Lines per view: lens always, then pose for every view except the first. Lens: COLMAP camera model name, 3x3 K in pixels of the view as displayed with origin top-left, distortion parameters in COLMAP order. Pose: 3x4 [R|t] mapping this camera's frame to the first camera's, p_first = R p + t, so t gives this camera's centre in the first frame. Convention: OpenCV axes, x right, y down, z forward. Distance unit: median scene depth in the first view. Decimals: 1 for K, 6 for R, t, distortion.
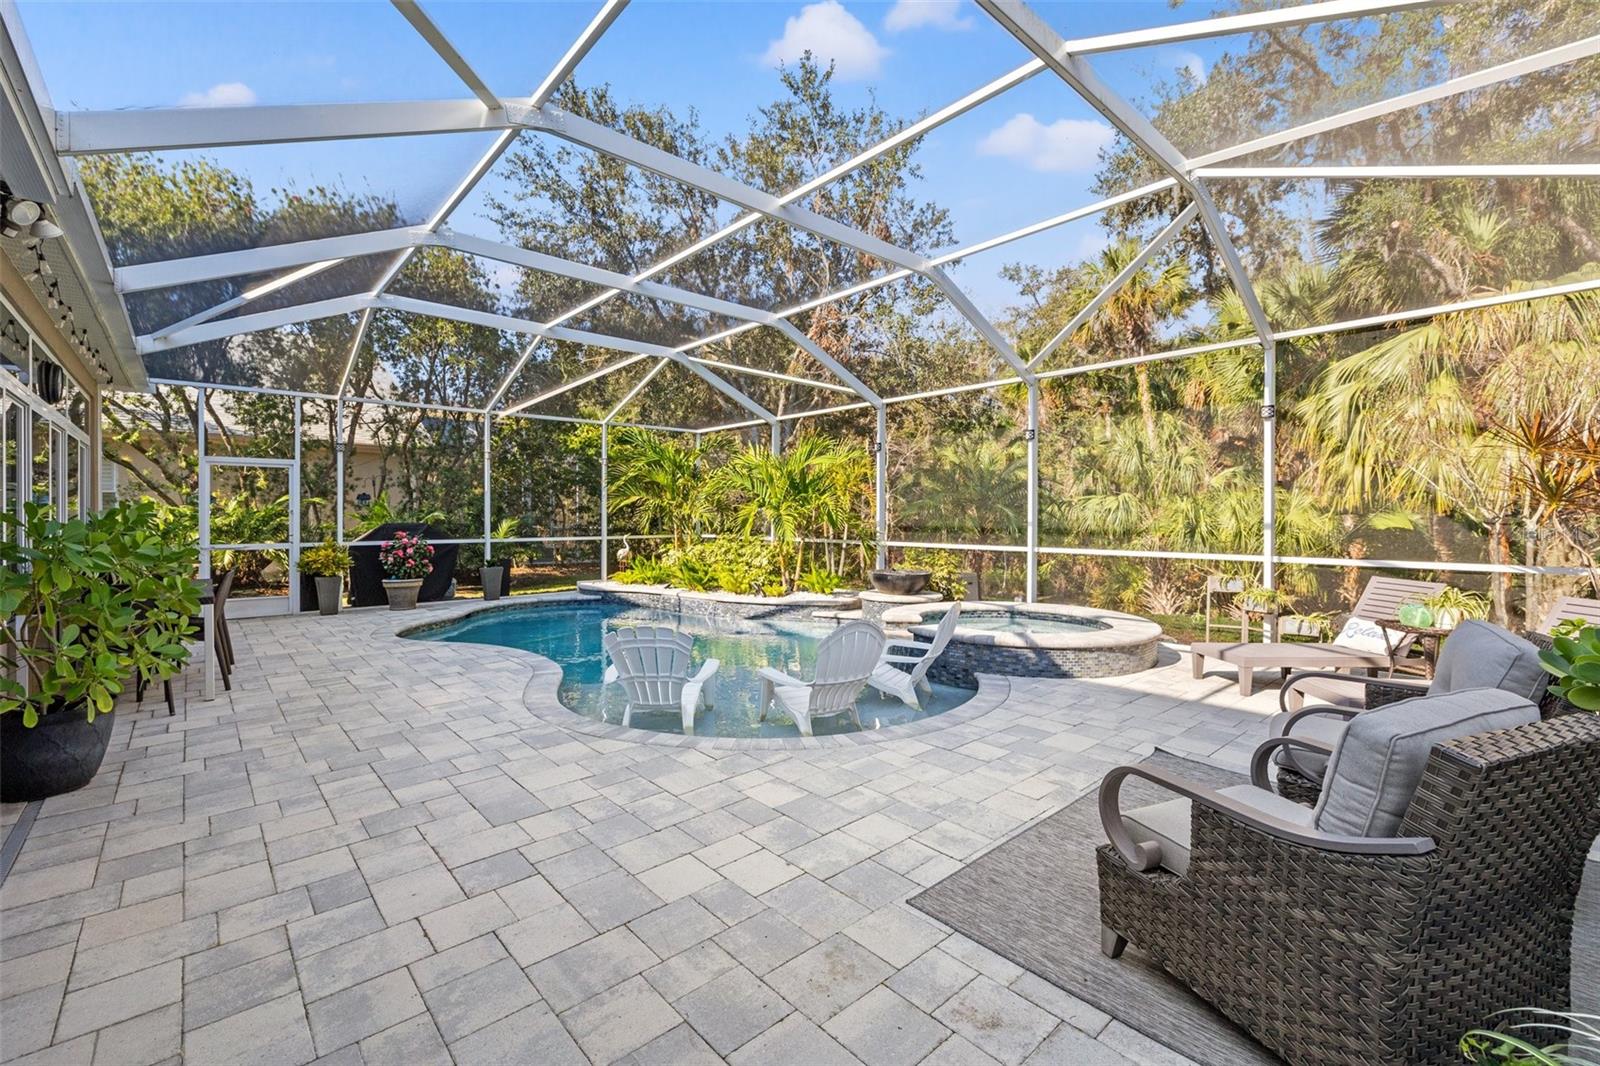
lens RADIAL K [[673.9, 0, 788.0], [0, 673.9, 513.3], [0, 0, 1]] dist [0.000821, 0.000017]
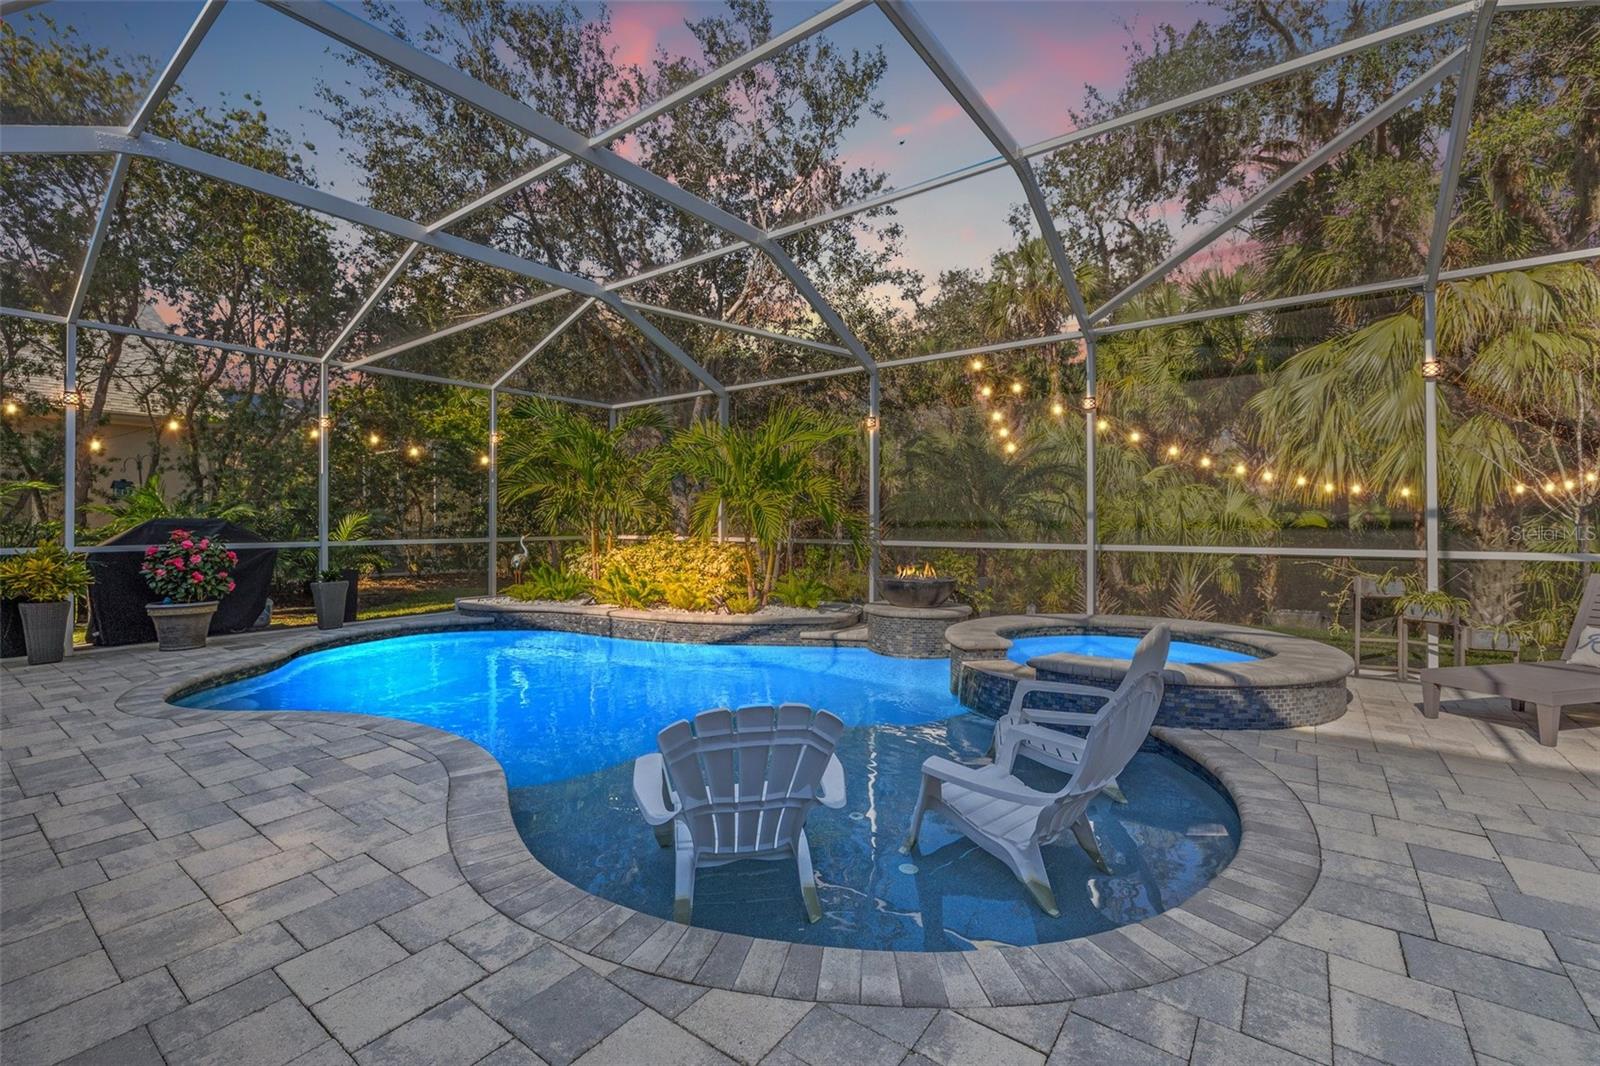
lens RADIAL K [[680.1, 0, 785.5], [0, 680.1, 512.7], [0, 0, 1]] dist [0.000439, 0.000189]
pose [[0.980351, 0.001192, 0.197259, -0.117268], [0.000538, 0.999962, -0.008716, 0.014960], [-0.197262, 0.008651, 0.980313, 0.215740]]
